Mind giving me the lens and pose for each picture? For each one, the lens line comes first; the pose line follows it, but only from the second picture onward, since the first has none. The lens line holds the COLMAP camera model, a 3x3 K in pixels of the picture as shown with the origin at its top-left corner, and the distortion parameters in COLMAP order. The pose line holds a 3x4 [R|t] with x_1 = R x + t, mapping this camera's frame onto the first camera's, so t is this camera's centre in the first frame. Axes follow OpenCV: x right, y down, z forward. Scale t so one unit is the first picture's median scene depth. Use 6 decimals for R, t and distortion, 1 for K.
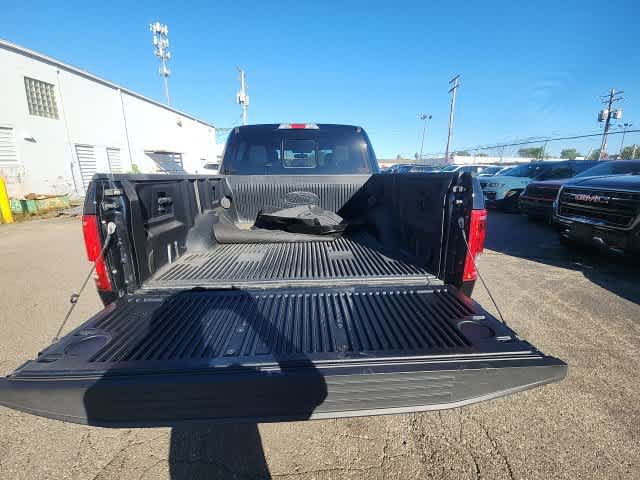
lens RADIAL K [[260.7, 0, 323.0], [0, 260.7, 242.6], [0, 0, 1]] dist [0.012369, -0.009909]
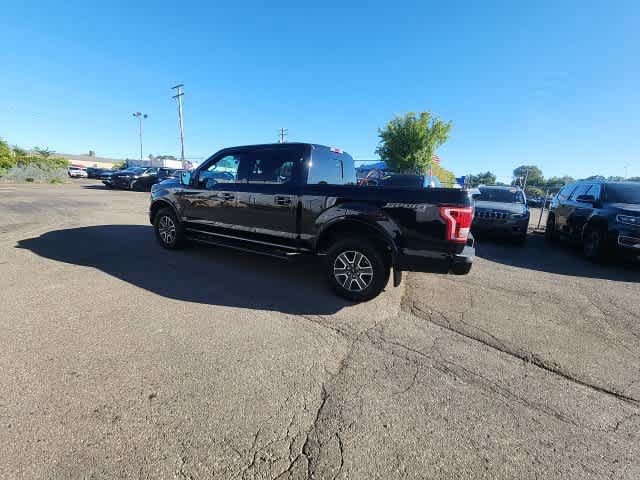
lens RADIAL K [[260.7, 0, 320.6], [0, 260.7, 238.9], [0, 0, 1]] dist [0.012369, -0.009909]
pose [[0.539644, -0.150363, 0.828357, -0.292754], [0.173929, 0.982607, 0.065054, -0.017053], [-0.823731, 0.108970, 0.556411, 0.070705]]
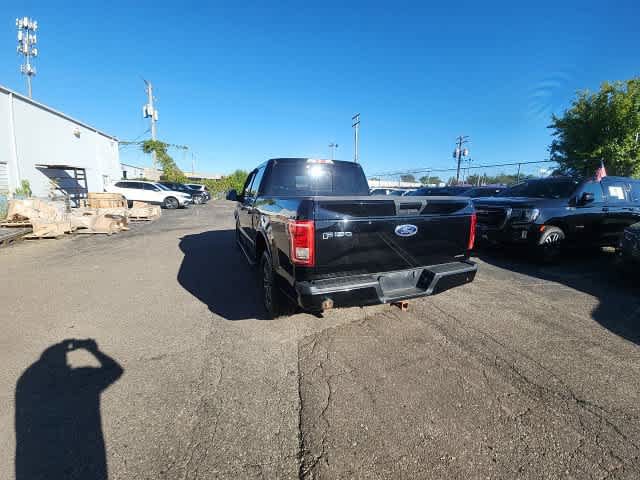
lens RADIAL K [[260.7, 0, 320.4], [0, 260.7, 238.7], [0, 0, 1]] dist [0.012369, -0.009909]
pose [[0.946843, -0.044567, 0.318593, -0.112403], [0.071920, 0.994616, -0.074607, 0.012628], [-0.313553, 0.093555, 0.944951, -0.054145]]
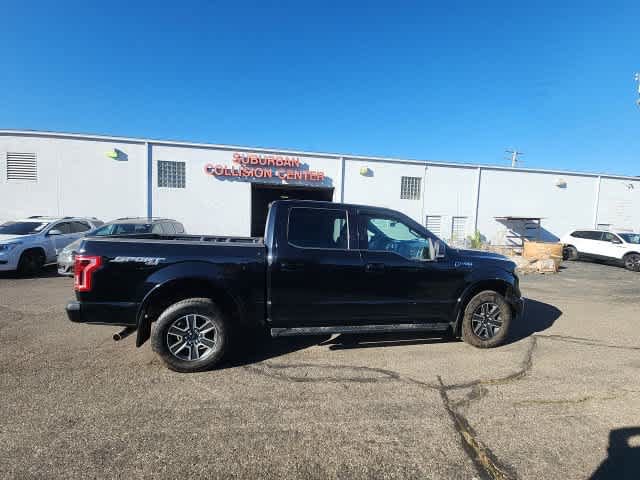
lens RADIAL K [[260.7, 0, 320.5], [0, 260.7, 244.7], [0, 0, 1]] dist [0.012369, -0.009909]
pose [[0.152885, 0.070895, -0.985698, 0.272468], [-0.294109, 0.955493, 0.023105, -0.074744], [0.943465, 0.286370, 0.166932, 0.225261]]
